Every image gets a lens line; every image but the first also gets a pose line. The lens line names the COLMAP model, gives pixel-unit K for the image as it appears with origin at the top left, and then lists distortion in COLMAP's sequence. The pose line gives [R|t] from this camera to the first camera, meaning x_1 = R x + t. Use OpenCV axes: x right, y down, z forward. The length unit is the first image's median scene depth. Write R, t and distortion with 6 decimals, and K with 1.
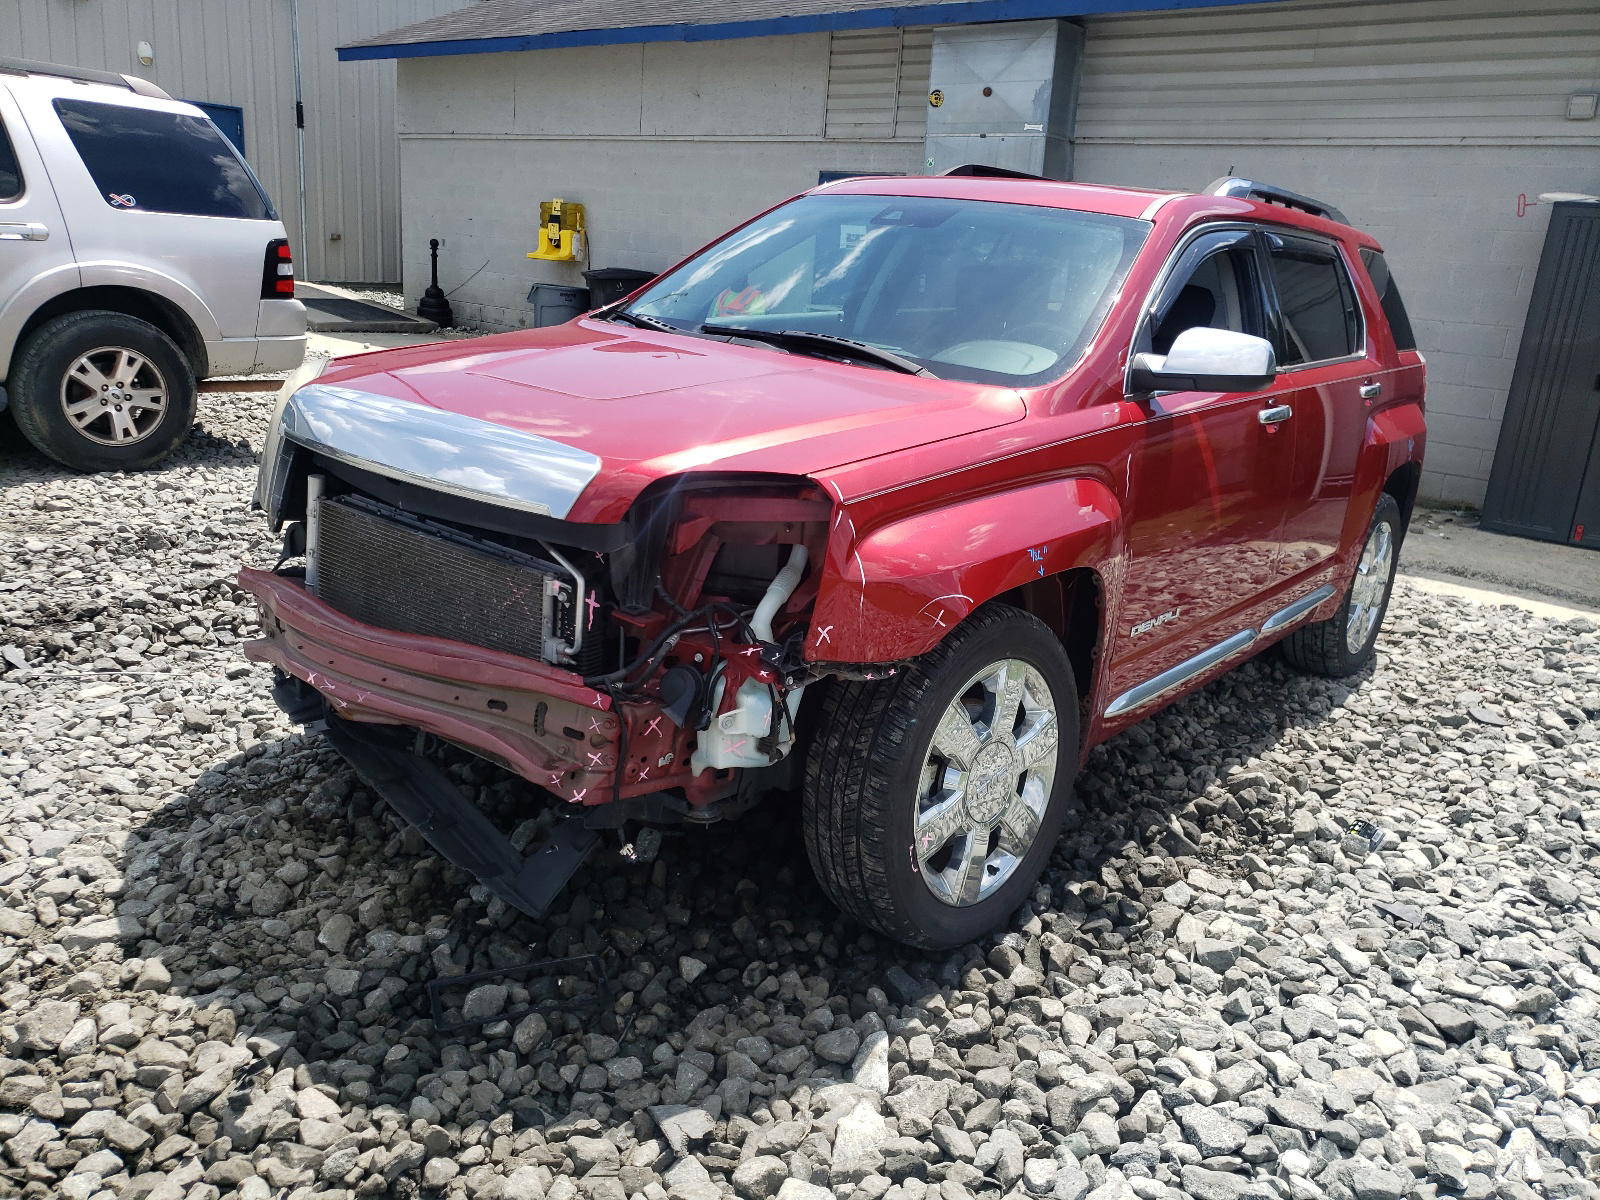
lens RADIAL K [[1205.6, 0, 806.8], [0, 1205.6, 599.6], [0, 0, 1]] dist [0.000360, 0.008008]
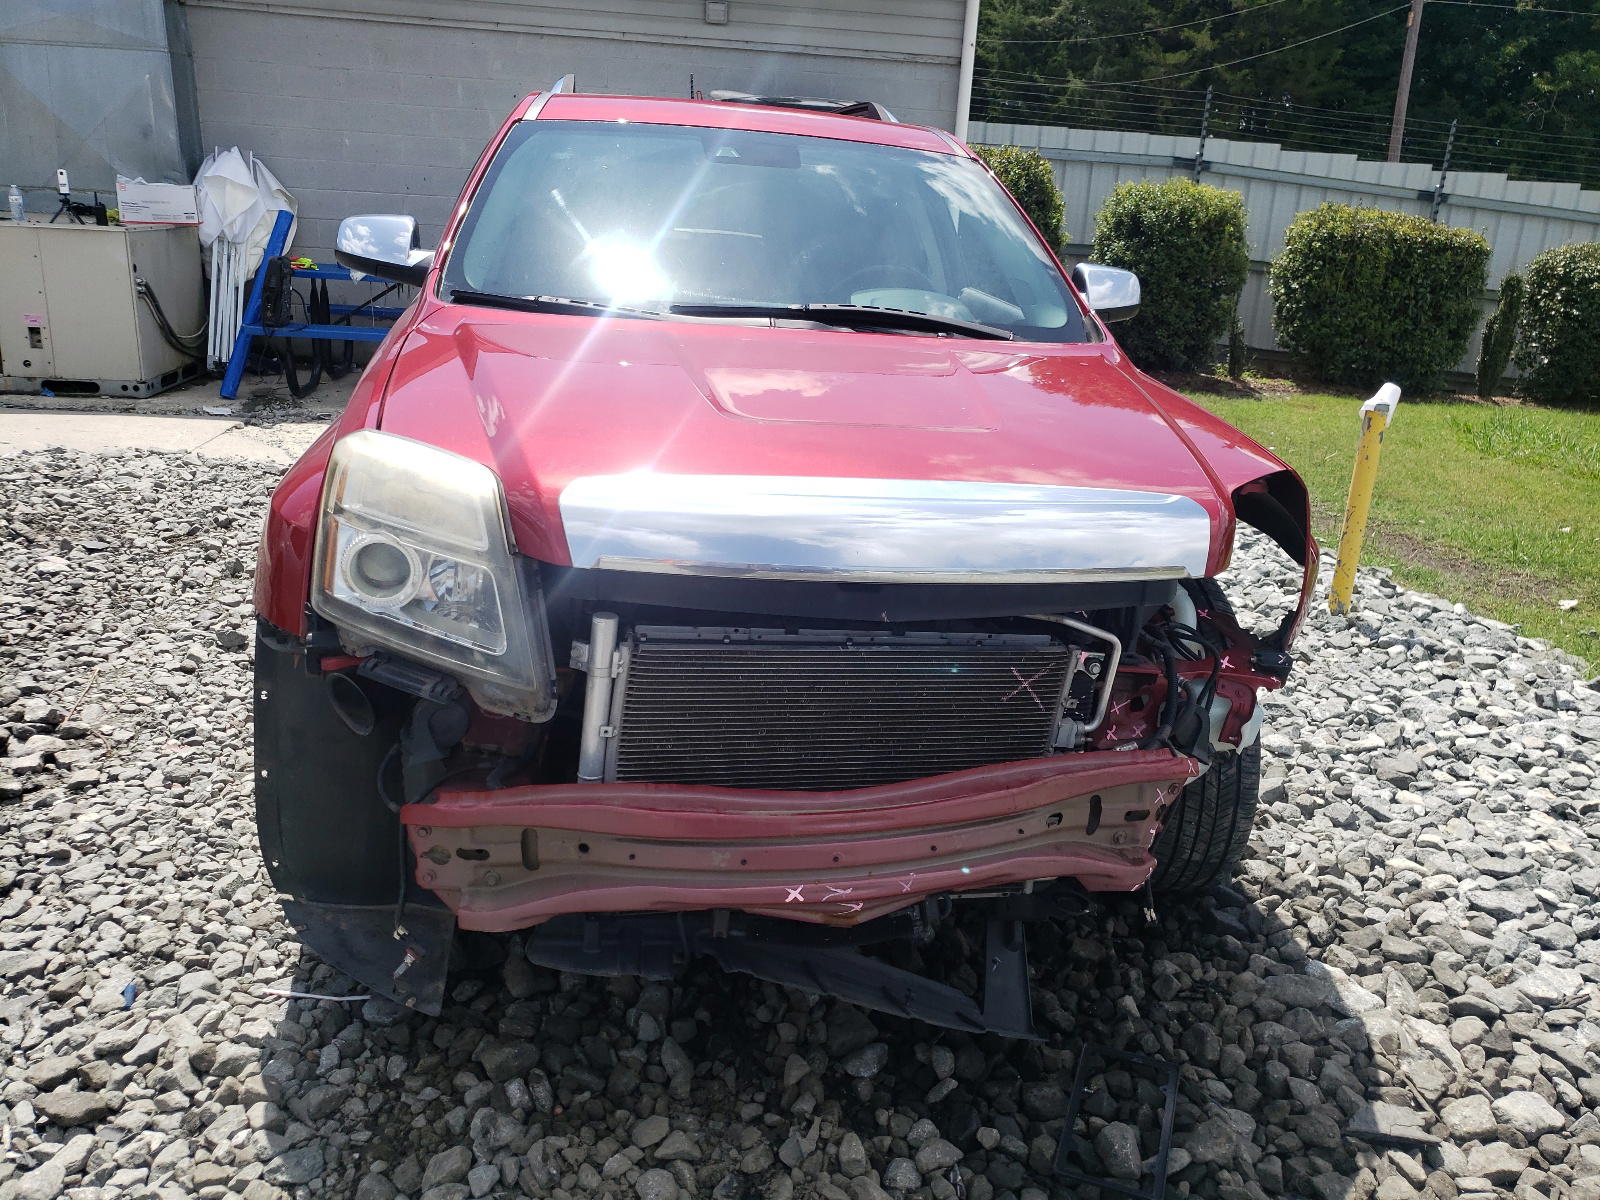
lens RADIAL K [[1205.6, 0, 806.3], [0, 1205.6, 594.1], [0, 0, 1]] dist [0.000360, 0.008008]
pose [[0.681565, -0.264746, 0.682187, -0.677509], [0.198727, 0.964188, 0.175641, -0.180414], [-0.704256, 0.015858, 0.709769, 0.412902]]
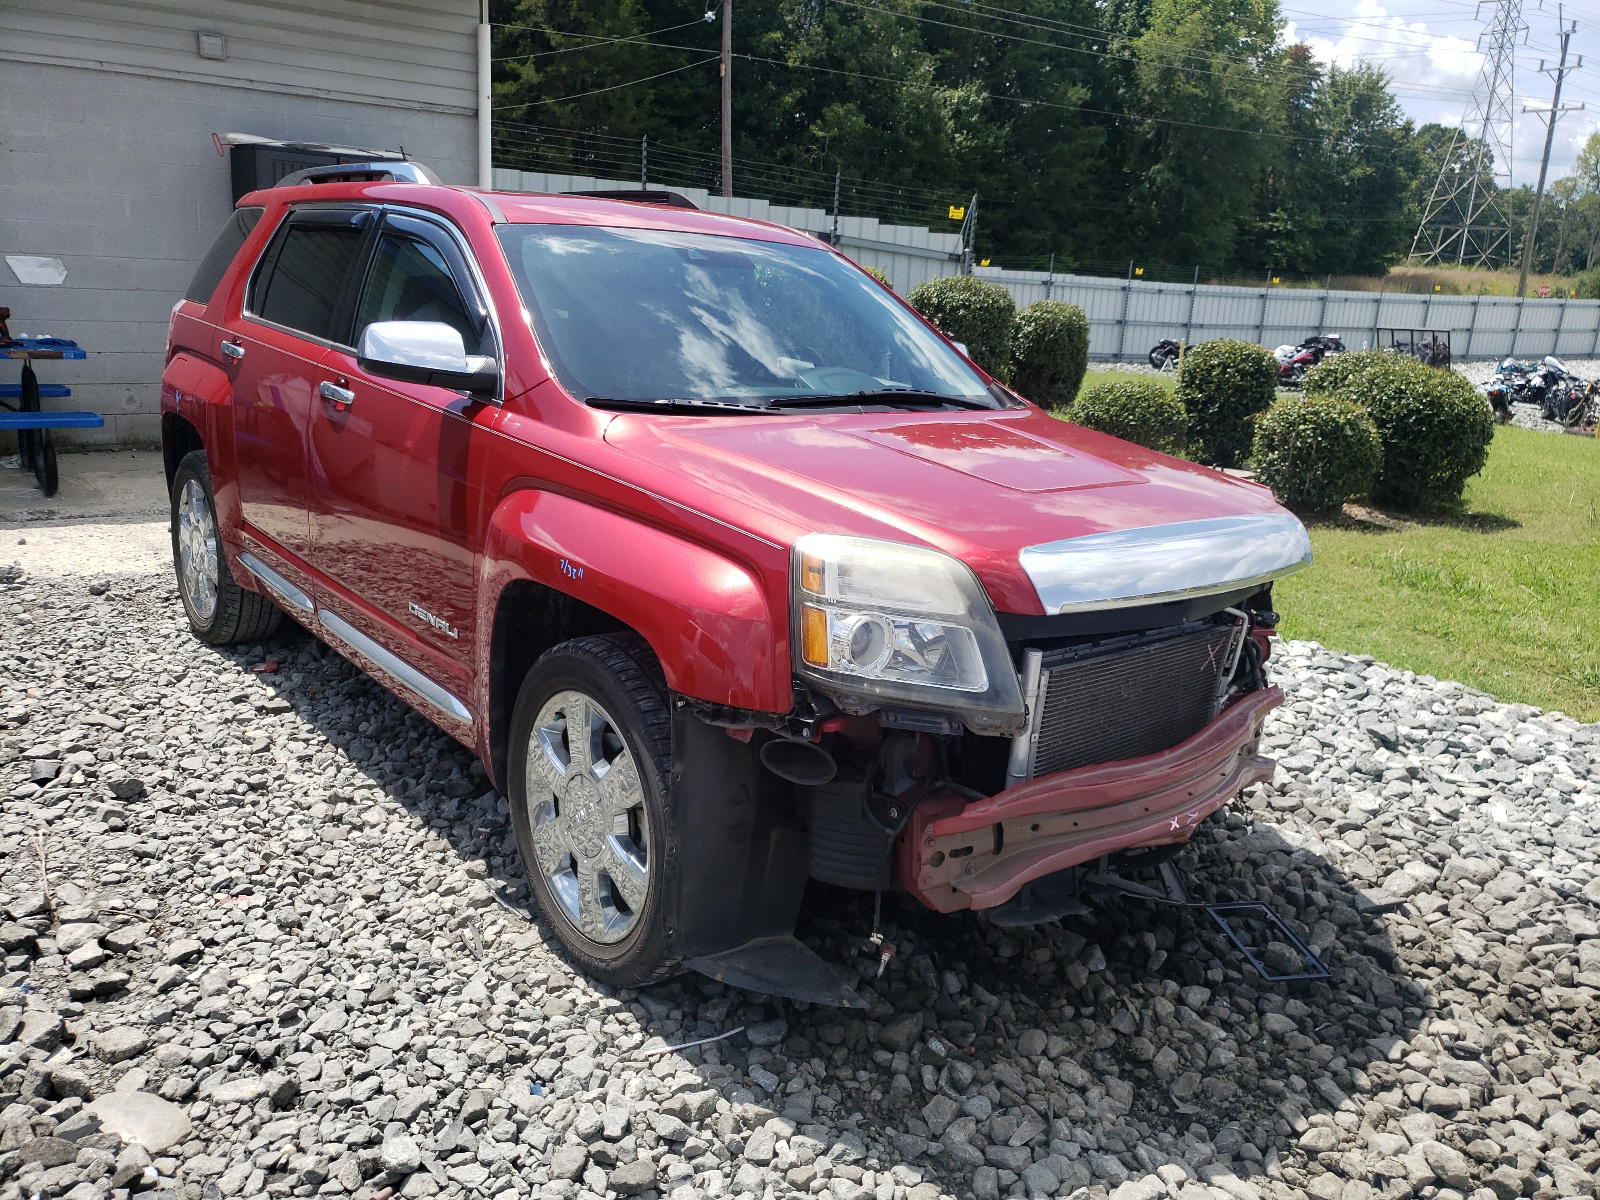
lens RADIAL K [[1205.6, 0, 813.2], [0, 1205.6, 604.9], [0, 0, 1]] dist [0.000360, 0.008008]
pose [[0.235023, -0.325364, 0.915916, -1.080522], [0.229343, 0.934267, 0.273034, -0.357448], [-0.944545, 0.145890, 0.294194, 0.788982]]
